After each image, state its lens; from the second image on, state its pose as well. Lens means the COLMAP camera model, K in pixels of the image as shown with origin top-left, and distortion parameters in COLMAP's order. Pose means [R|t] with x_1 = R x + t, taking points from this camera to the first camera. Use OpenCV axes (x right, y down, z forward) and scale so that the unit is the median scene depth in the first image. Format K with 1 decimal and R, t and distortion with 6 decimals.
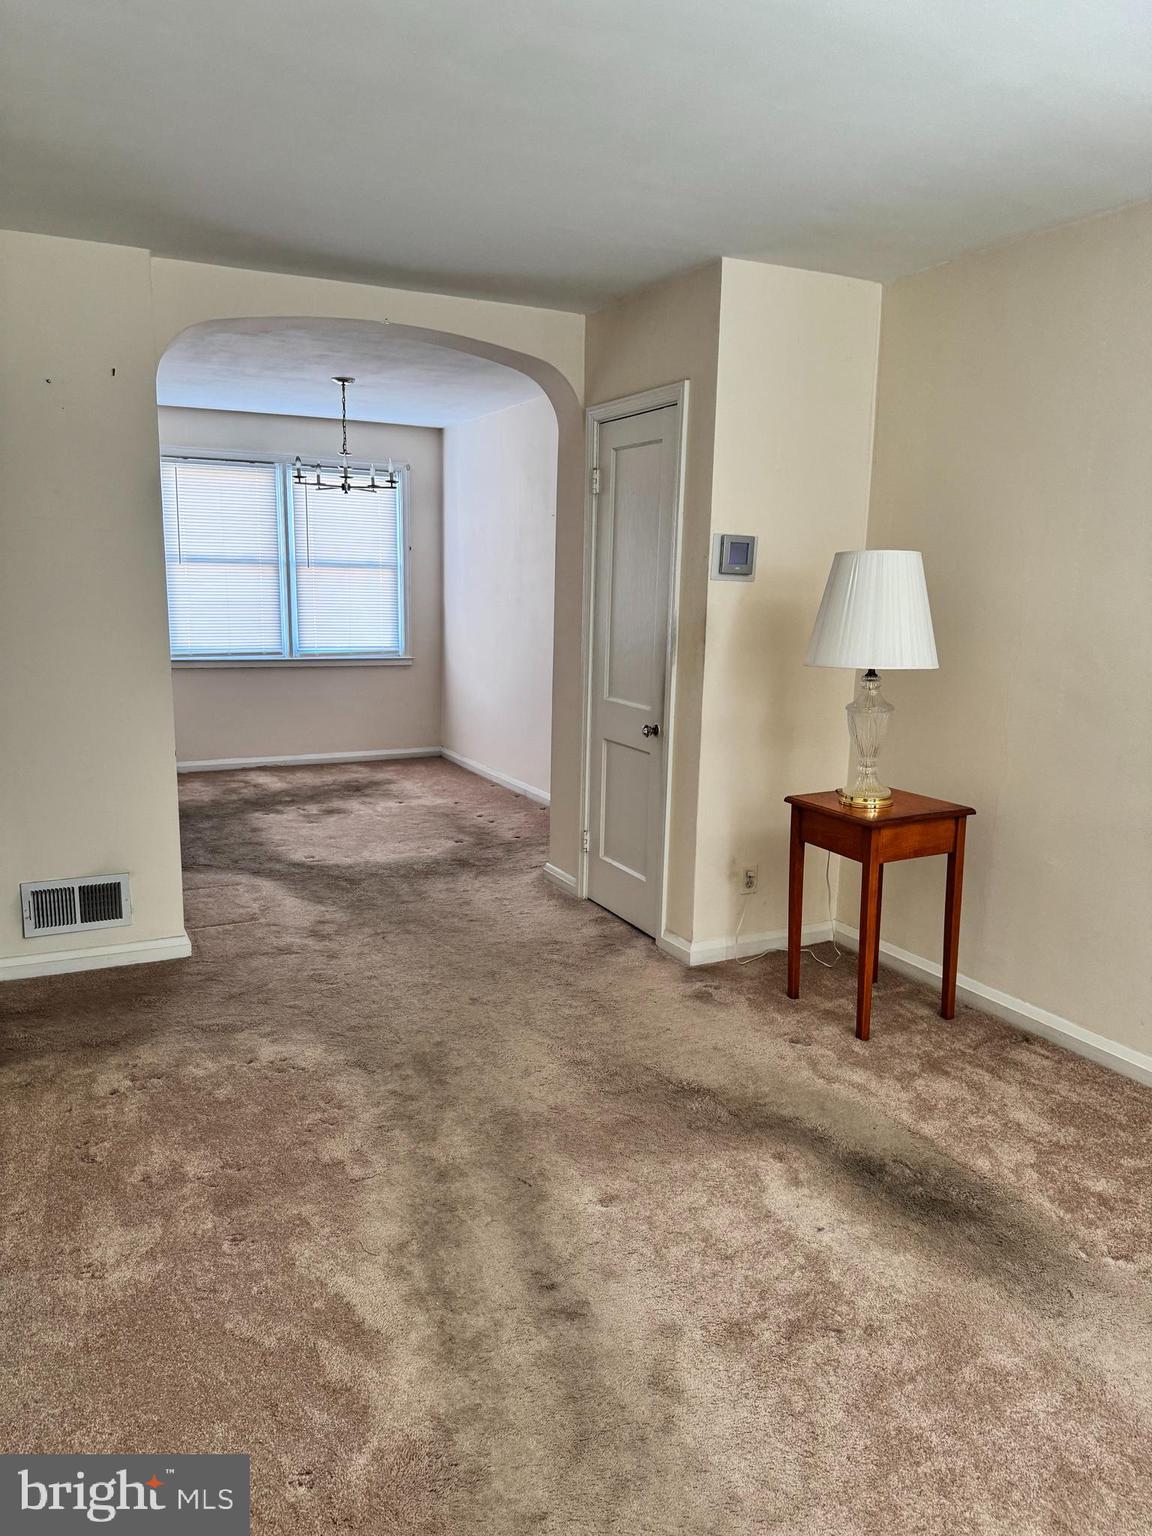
lens RADIAL K [[1063.2, 0, 576.0], [0, 1063.2, 768.0], [0, 0, 1]] dist [0.112224, -0.131277]
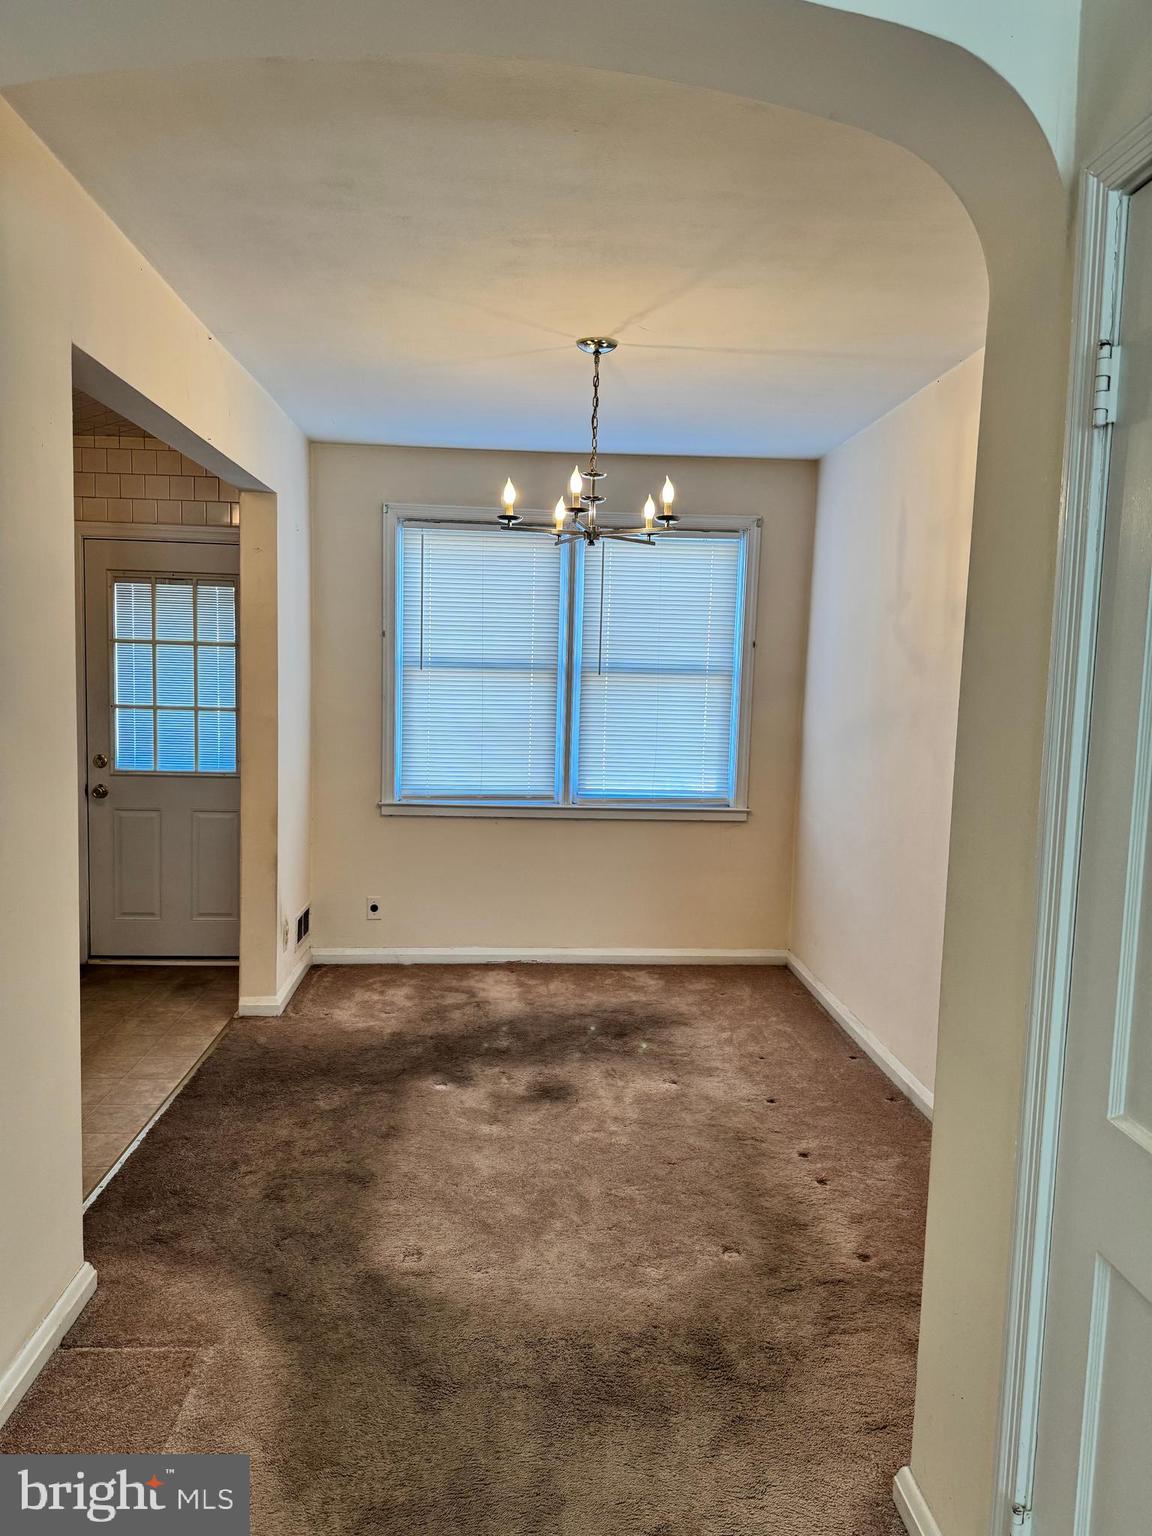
lens RADIAL K [[1092.3, 0, 569.2], [0, 1092.3, 779.1], [0, 0, 1]] dist [0.088552, -0.112605]
pose [[0.921379, 0.041486, -0.386444, 0.002783], [-0.076712, 0.994139, -0.076177, -0.077221], [0.381019, 0.099833, 0.919162, 0.420377]]
